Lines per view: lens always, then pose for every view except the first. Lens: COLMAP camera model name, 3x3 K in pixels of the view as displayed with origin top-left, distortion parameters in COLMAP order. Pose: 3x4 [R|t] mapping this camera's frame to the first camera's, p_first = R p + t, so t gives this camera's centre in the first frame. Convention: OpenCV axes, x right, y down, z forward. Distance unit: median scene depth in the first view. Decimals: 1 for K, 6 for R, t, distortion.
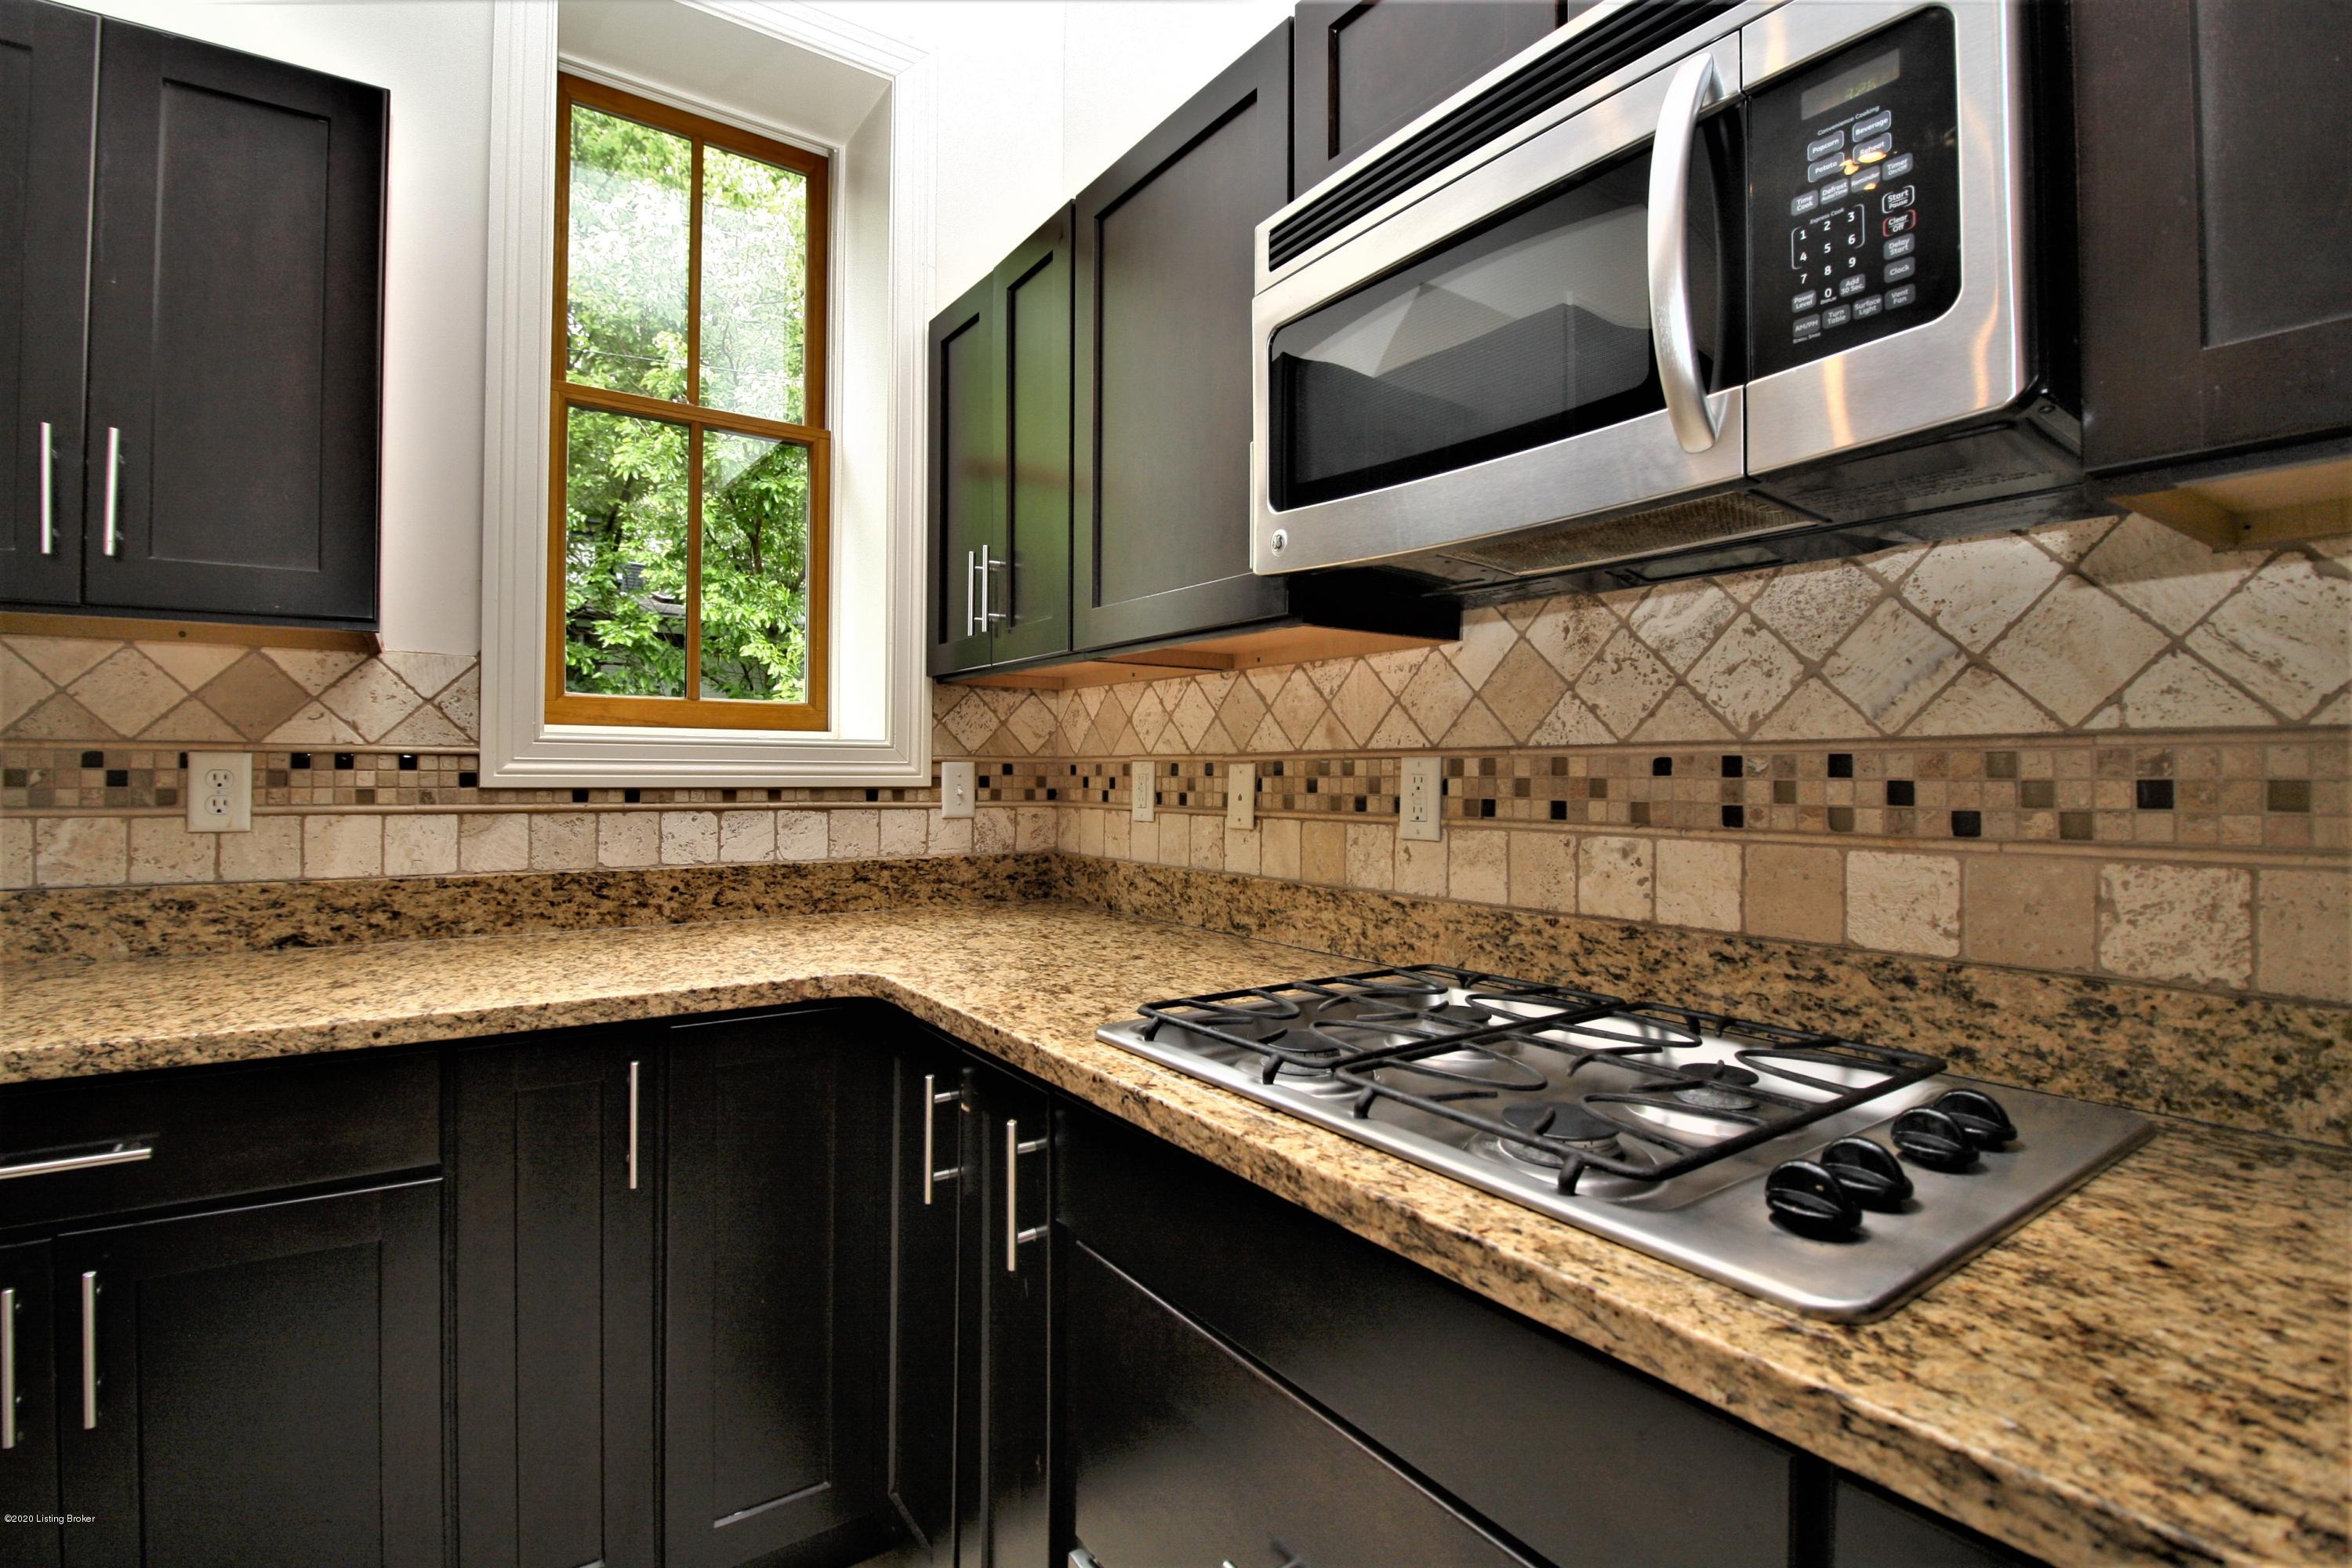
lens RADIAL K [[1097.6, 0, 1175.9], [0, 1097.6, 772.0], [0, 0, 1]] dist [-0.010769, -0.002696]
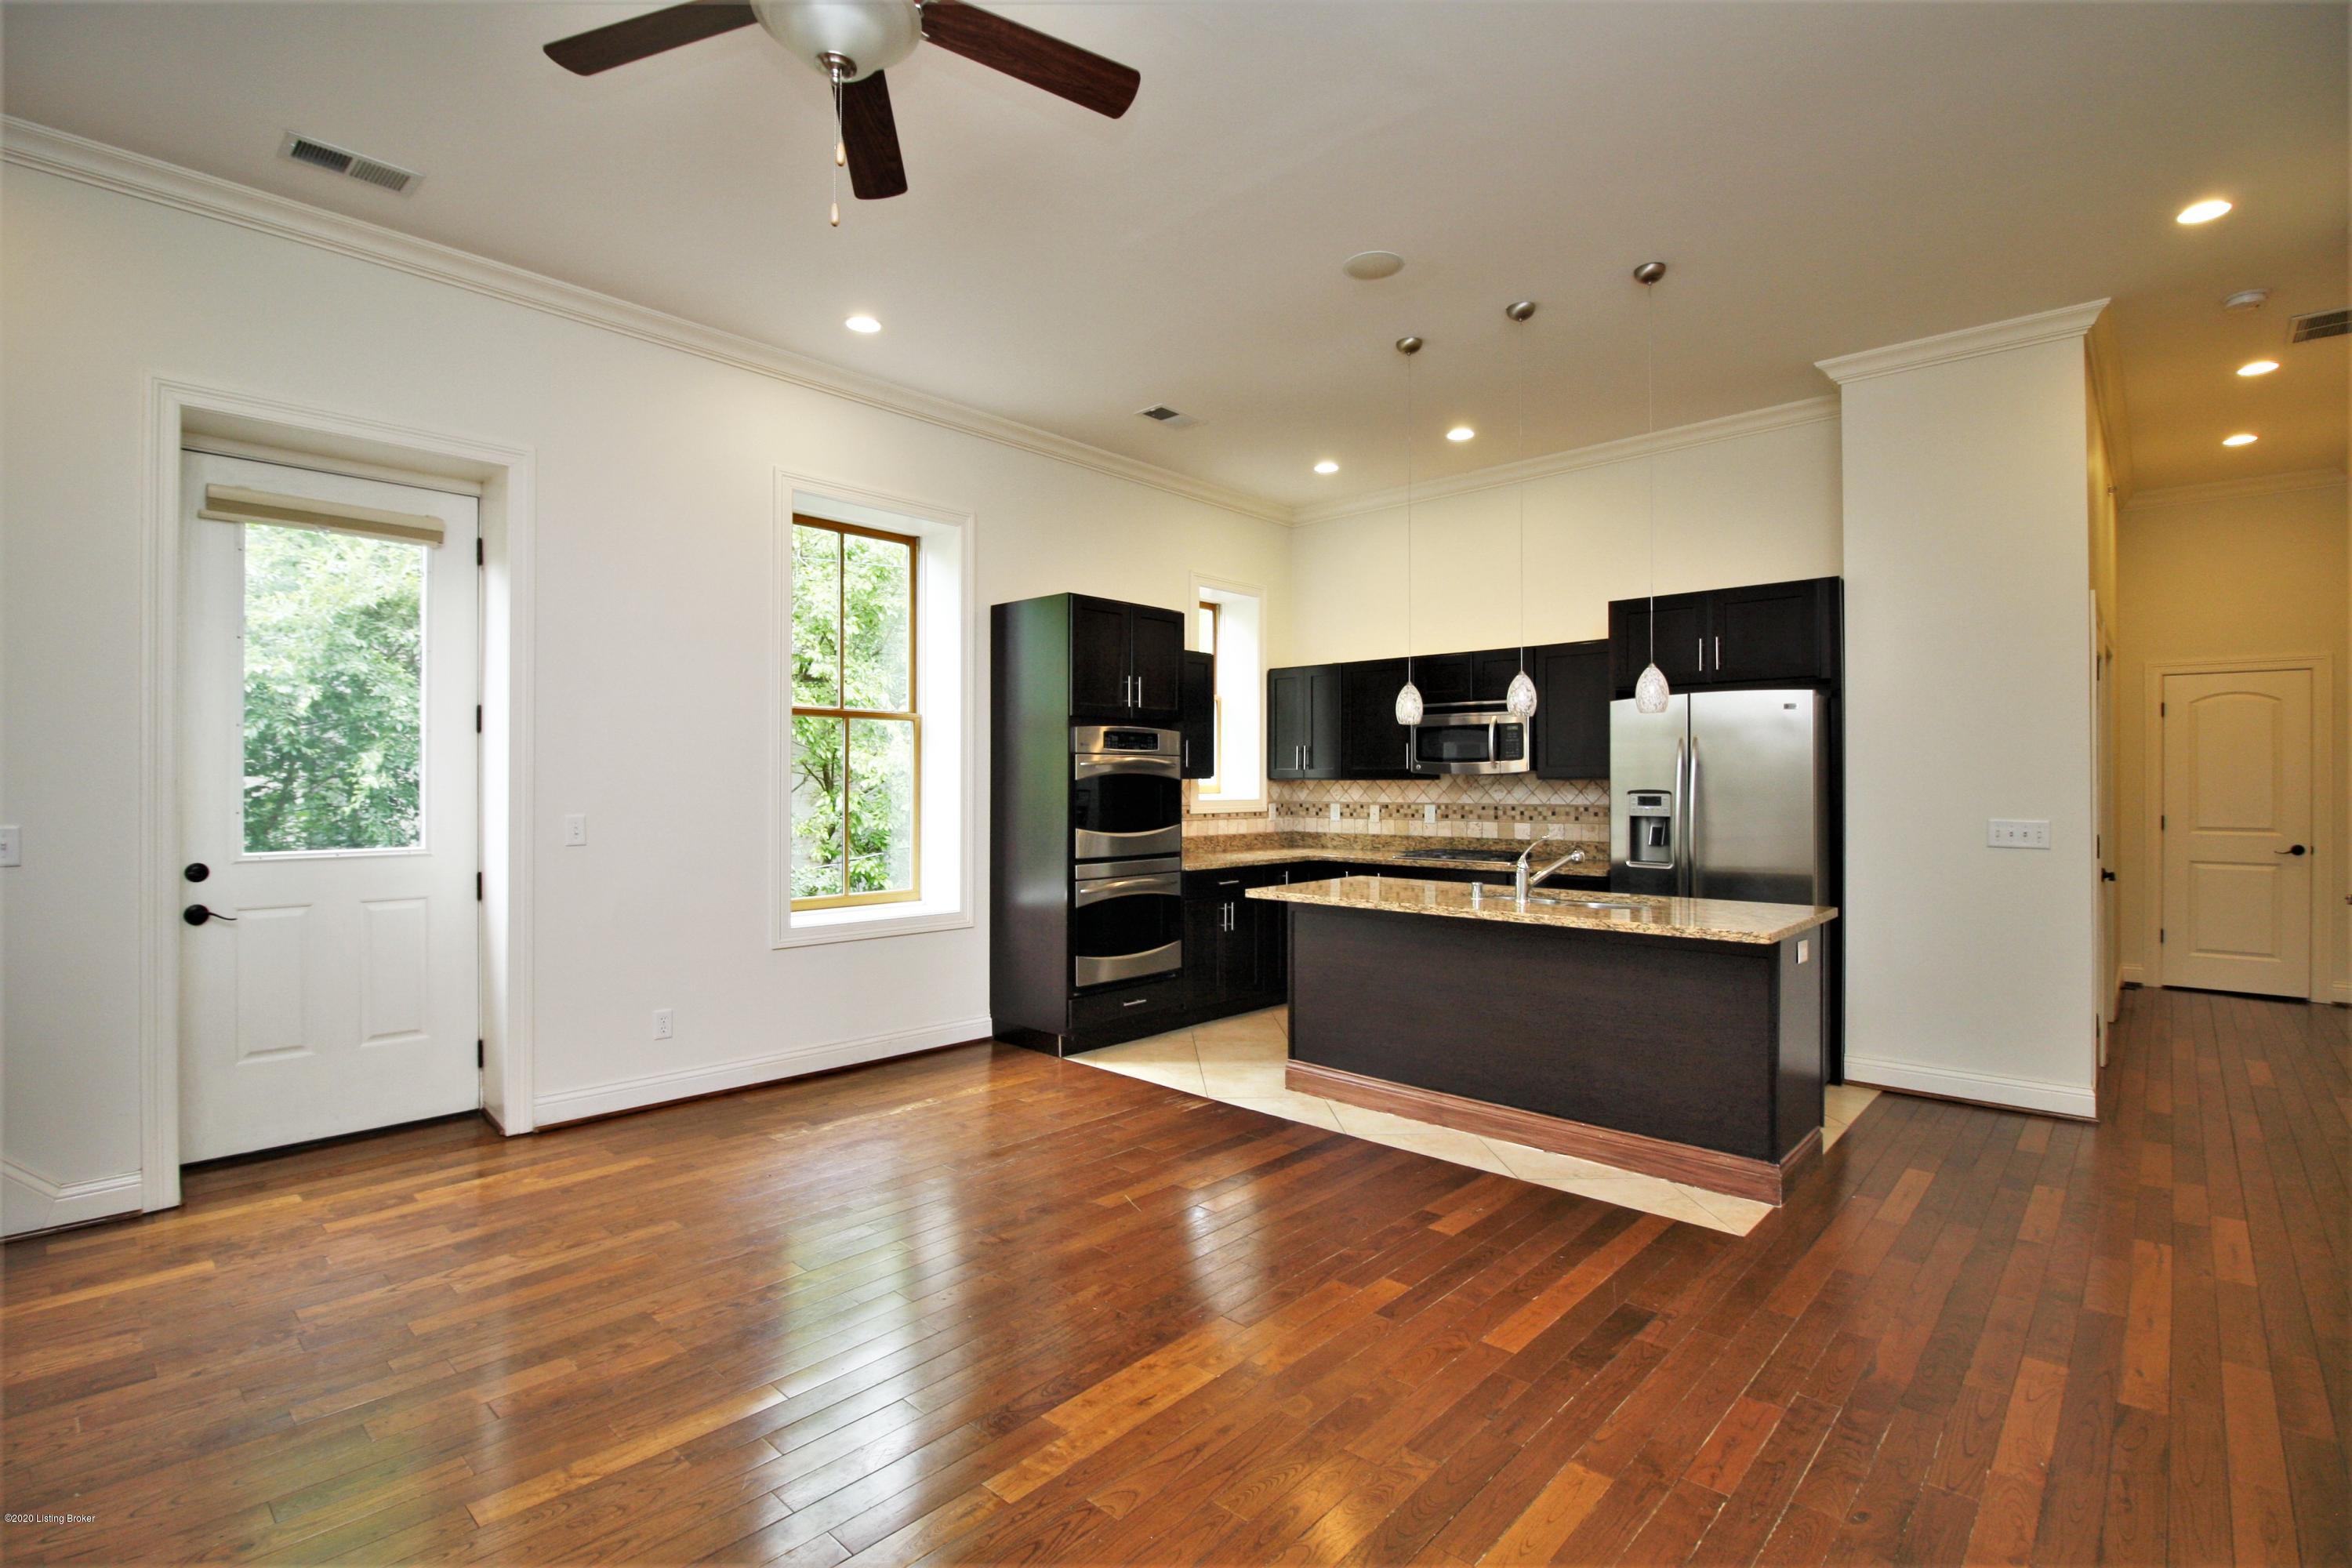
lens RADIAL K [[1097.6, 0, 1169.1], [0, 1097.6, 788.7], [0, 0, 1]] dist [-0.010769, -0.002696]
pose [[0.978211, -0.005026, 0.207554, -1.796476], [0.003337, 0.999958, 0.008485, -0.124620], [-0.207588, -0.007607, 0.978187, -3.244468]]
